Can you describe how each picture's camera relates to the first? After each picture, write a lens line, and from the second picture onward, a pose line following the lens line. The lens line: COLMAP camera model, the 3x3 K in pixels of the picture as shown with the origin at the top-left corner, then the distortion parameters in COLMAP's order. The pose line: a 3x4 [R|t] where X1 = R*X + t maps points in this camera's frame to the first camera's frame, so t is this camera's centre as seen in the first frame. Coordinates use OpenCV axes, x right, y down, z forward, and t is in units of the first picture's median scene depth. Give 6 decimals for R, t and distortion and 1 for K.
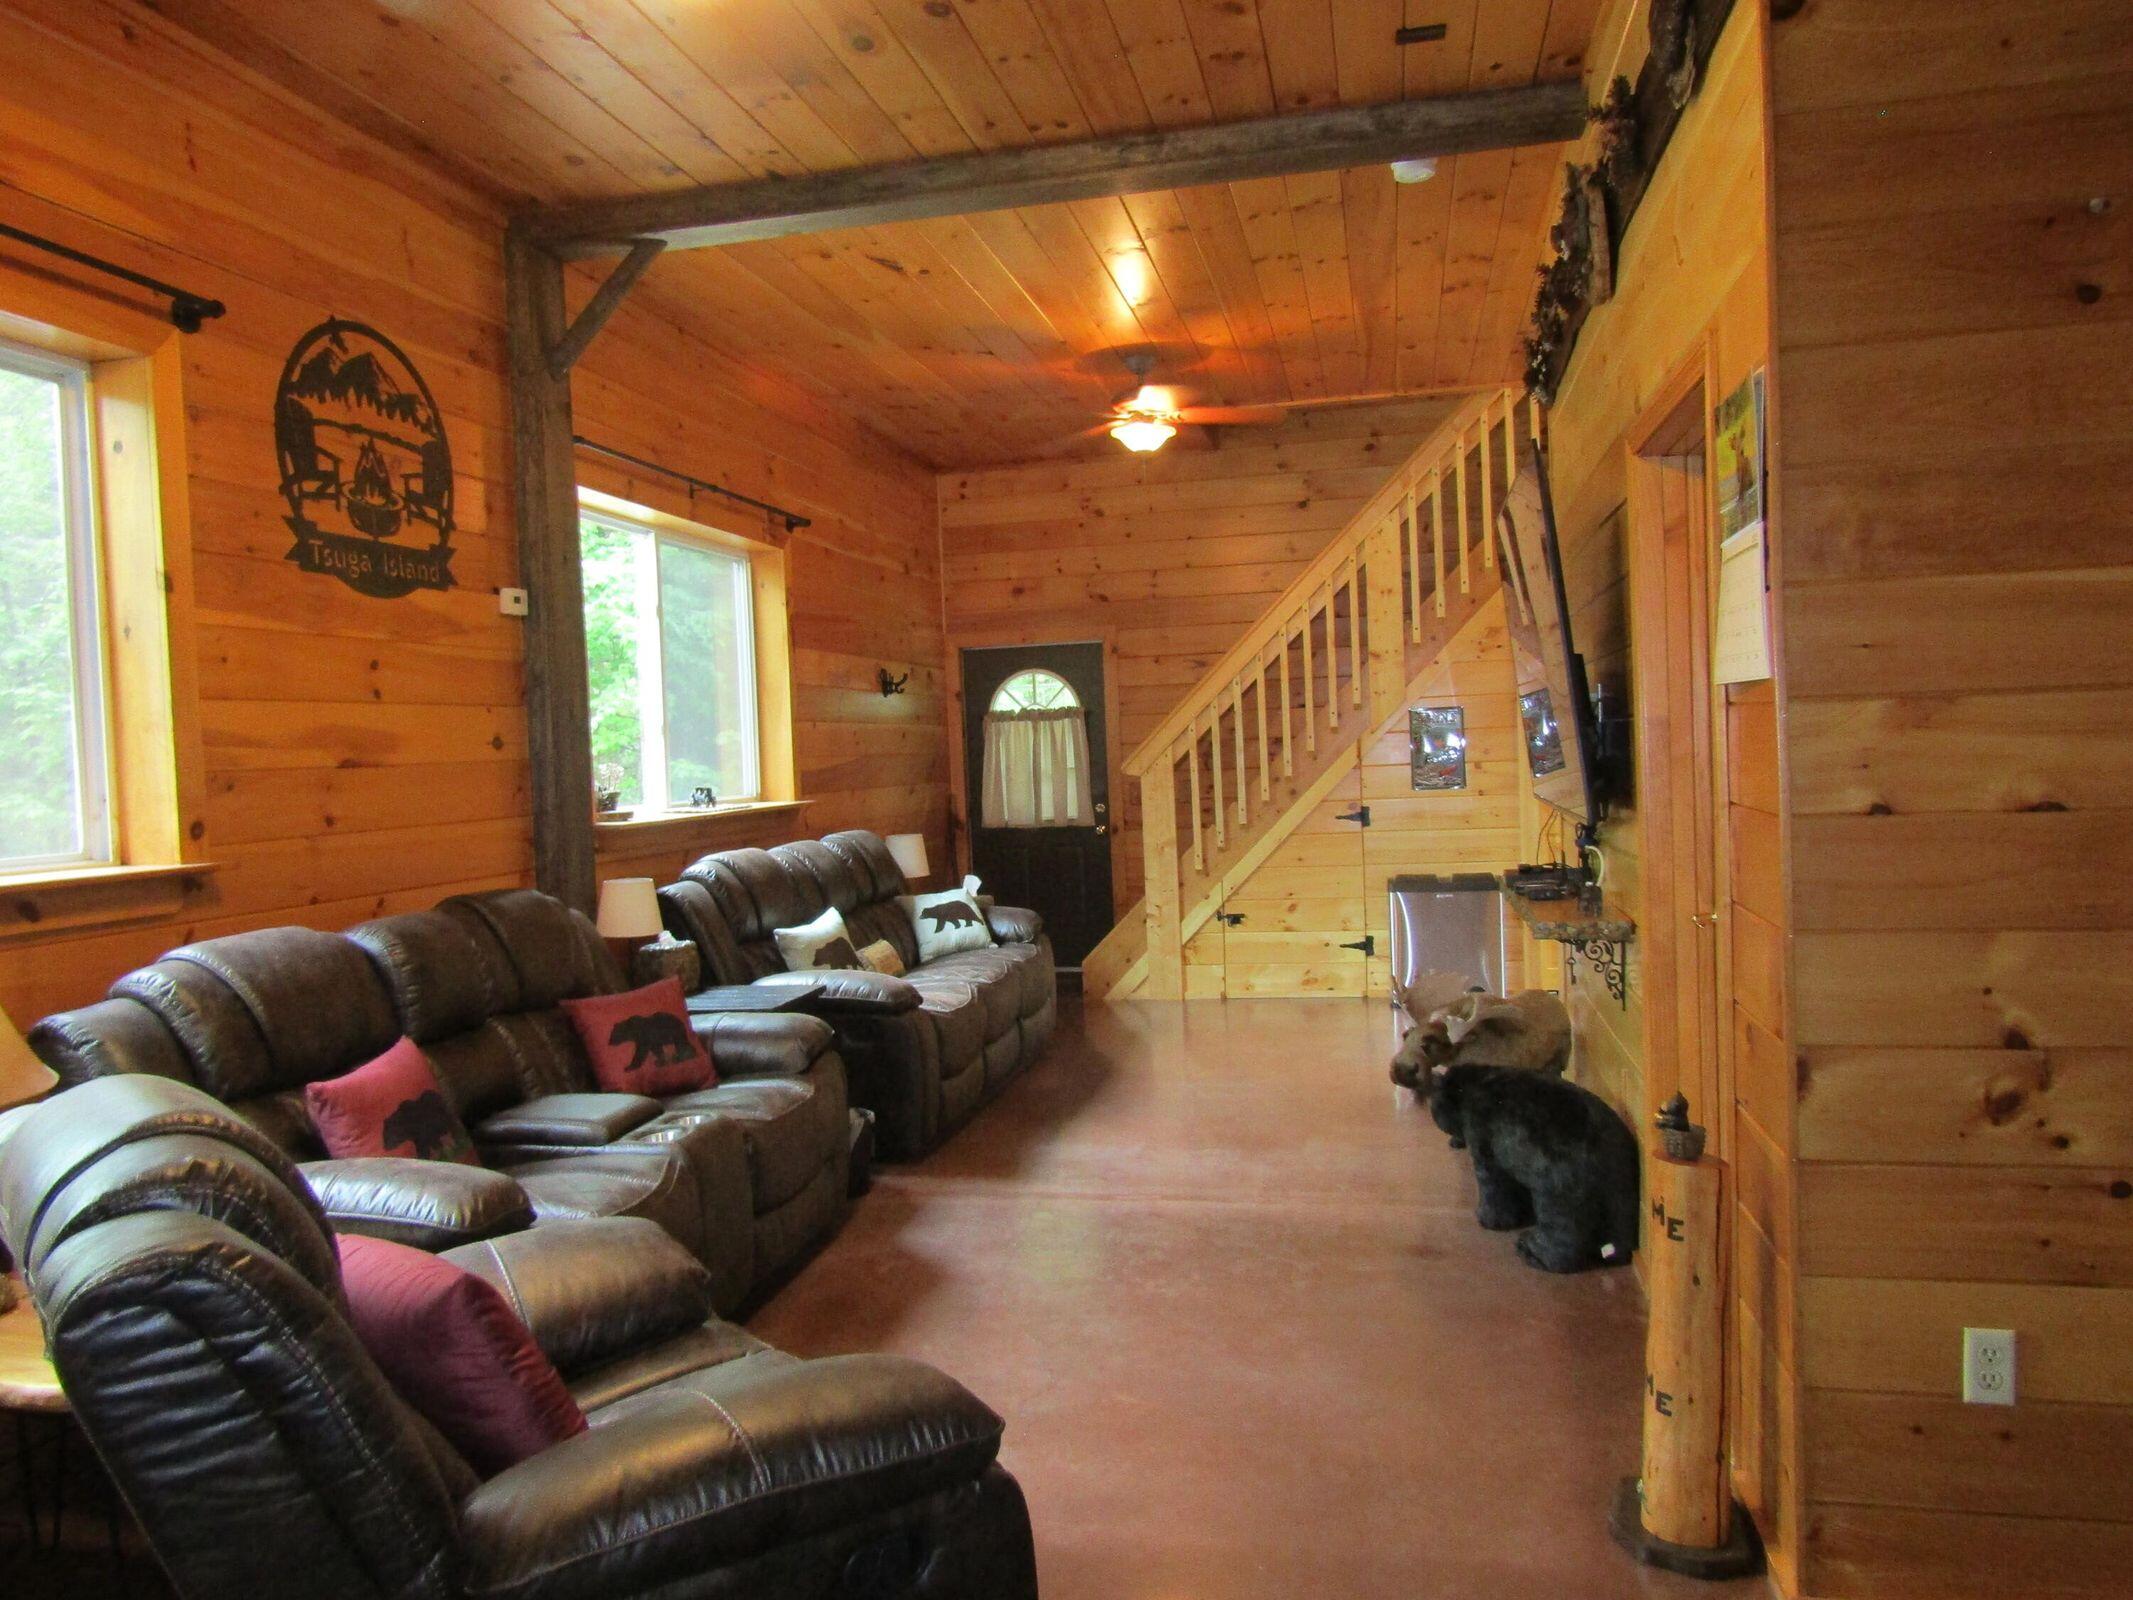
lens RADIAL K [[1520.5, 0, 1066.5], [0, 1520.5, 800.0], [0, 0, 1]] dist [0.004365, 0.004080]
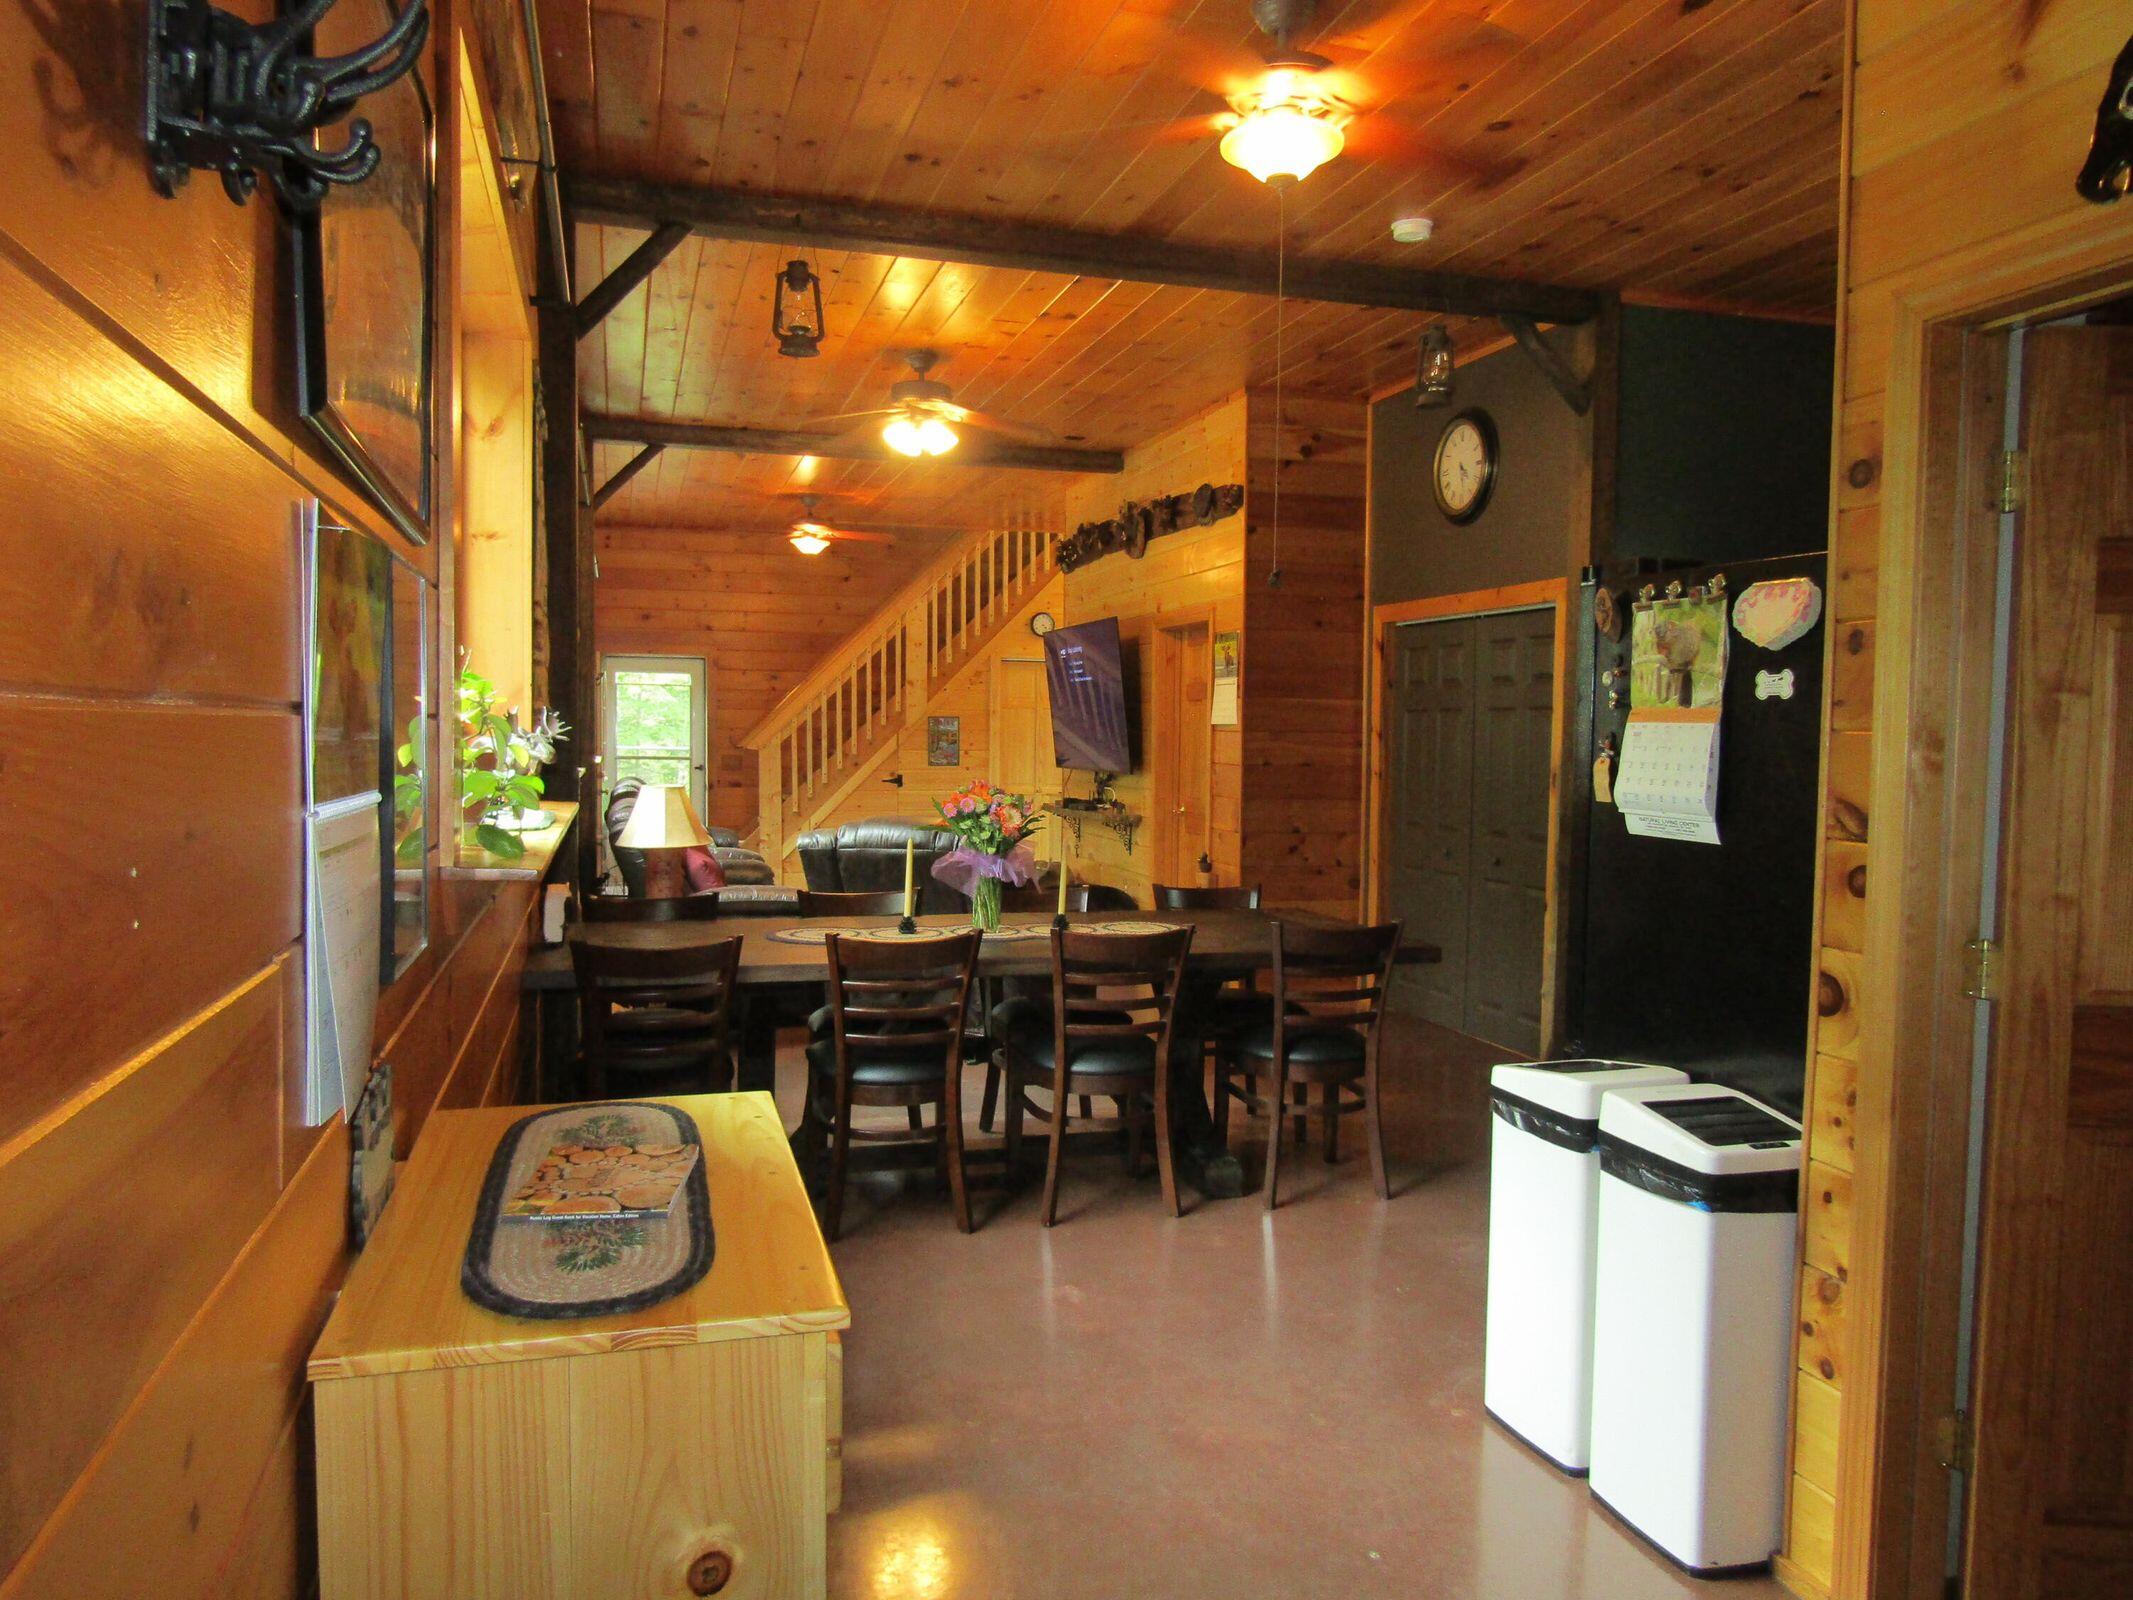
lens RADIAL K [[1520.5, 0, 1066.5], [0, 1520.5, 800.0], [0, 0, 1]] dist [0.004365, 0.004080]
pose [[0.875342, 0.026699, 0.482766, -0.436990], [-0.028580, 0.999586, -0.003462, 0.032211], [-0.482659, -0.010767, 0.875742, -0.516548]]
